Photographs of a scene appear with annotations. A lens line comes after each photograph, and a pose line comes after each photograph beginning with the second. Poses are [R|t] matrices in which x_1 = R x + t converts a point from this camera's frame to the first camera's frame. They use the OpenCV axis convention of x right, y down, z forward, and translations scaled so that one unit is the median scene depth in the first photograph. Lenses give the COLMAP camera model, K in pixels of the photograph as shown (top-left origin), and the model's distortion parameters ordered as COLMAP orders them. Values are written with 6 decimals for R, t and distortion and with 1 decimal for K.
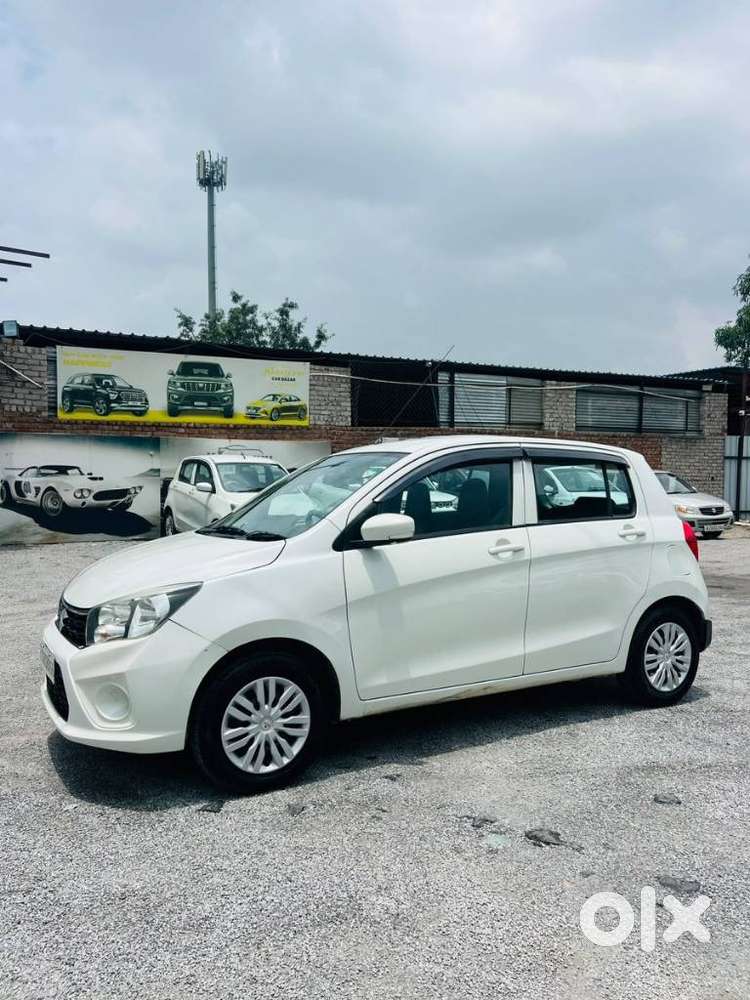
lens RADIAL K [[741.7, 0, 371.6], [0, 741.7, 500.5], [0, 0, 1]] dist [0.108190, -0.219926]
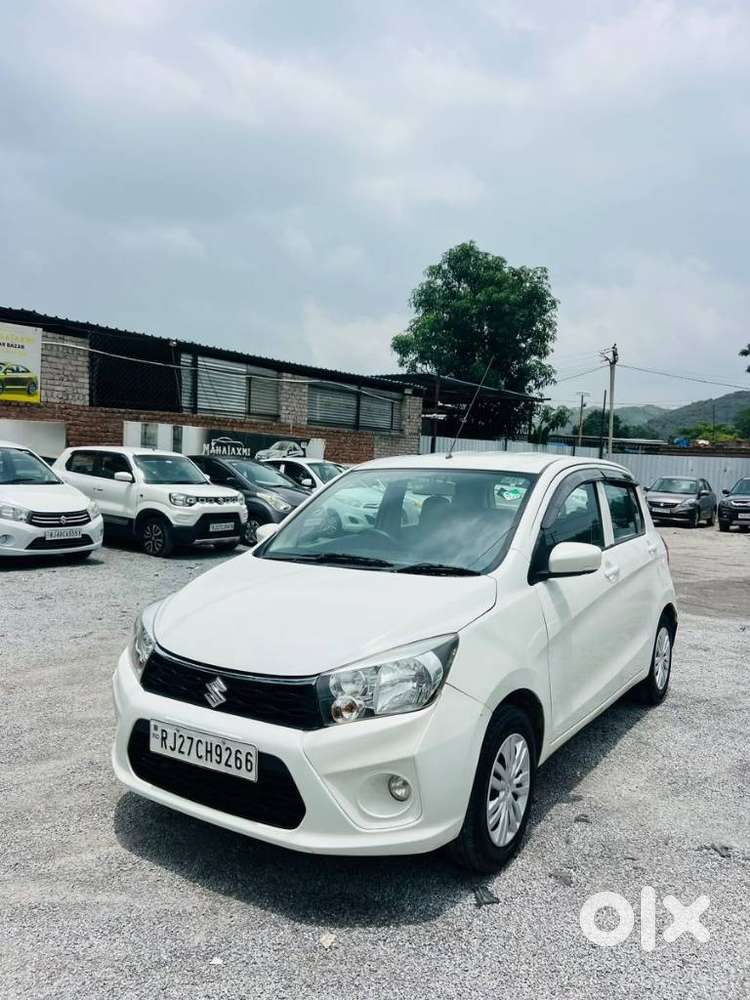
lens RADIAL K [[746.9, 0, 372.9], [0, 746.9, 509.2], [0, 0, 1]] dist [0.045261, -0.059399]
pose [[0.888907, 0.001469, 0.458086, -0.144911], [-0.016348, 0.999460, 0.028519, -0.010630], [-0.457797, -0.032839, 0.888450, 0.063880]]
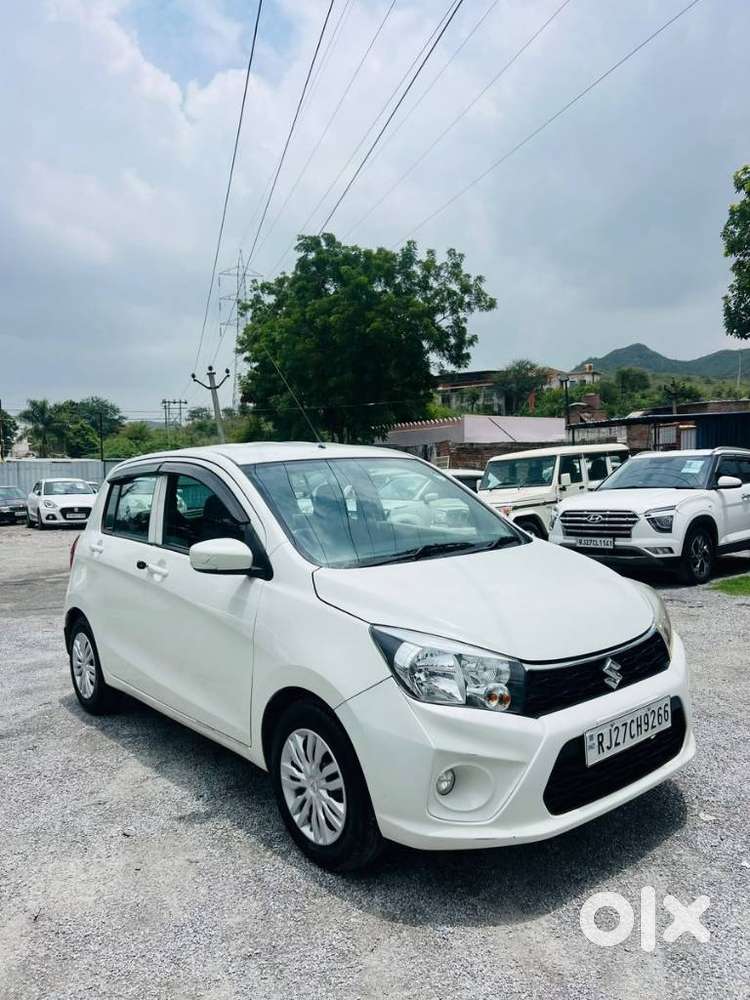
lens RADIAL K [[751.4, 0, 369.5], [0, 751.4, 504.2], [0, 0, 1]] dist [0.052727, -0.066673]
pose [[-0.161356, -0.033743, 0.986319, -0.261390], [0.059909, 0.997237, 0.043917, -0.012911], [-0.985076, 0.066176, -0.158889, 0.316845]]
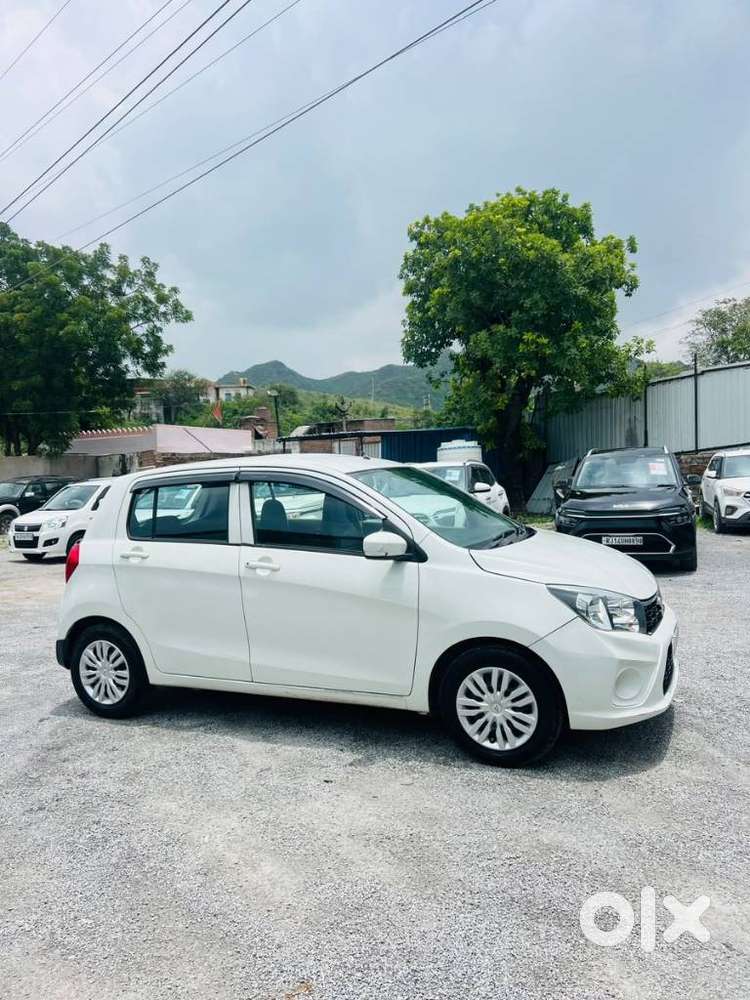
lens RADIAL K [[741.7, 0, 371.6], [0, 741.7, 500.5], [0, 0, 1]] dist [0.108190, -0.219926]
pose [[-0.572493, -0.008308, 0.819868, -0.257935], [0.063326, 0.996514, 0.054317, -0.024721], [-0.817461, 0.083015, -0.569971, 0.523696]]
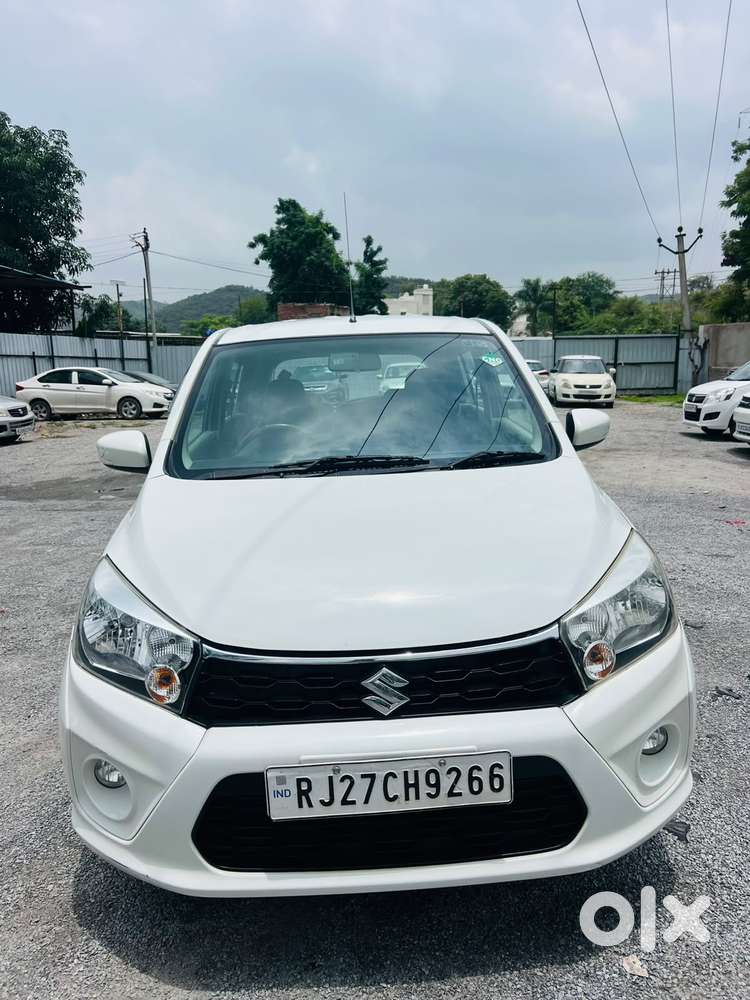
lens RADIAL K [[751.4, 0, 369.5], [0, 751.4, 504.2], [0, 0, 1]] dist [0.052727, -0.066673]
pose [[0.454160, -0.170775, 0.874400, -0.188185], [0.051503, 0.984848, 0.165596, -0.006662], [-0.889430, -0.030173, 0.456074, 0.188861]]
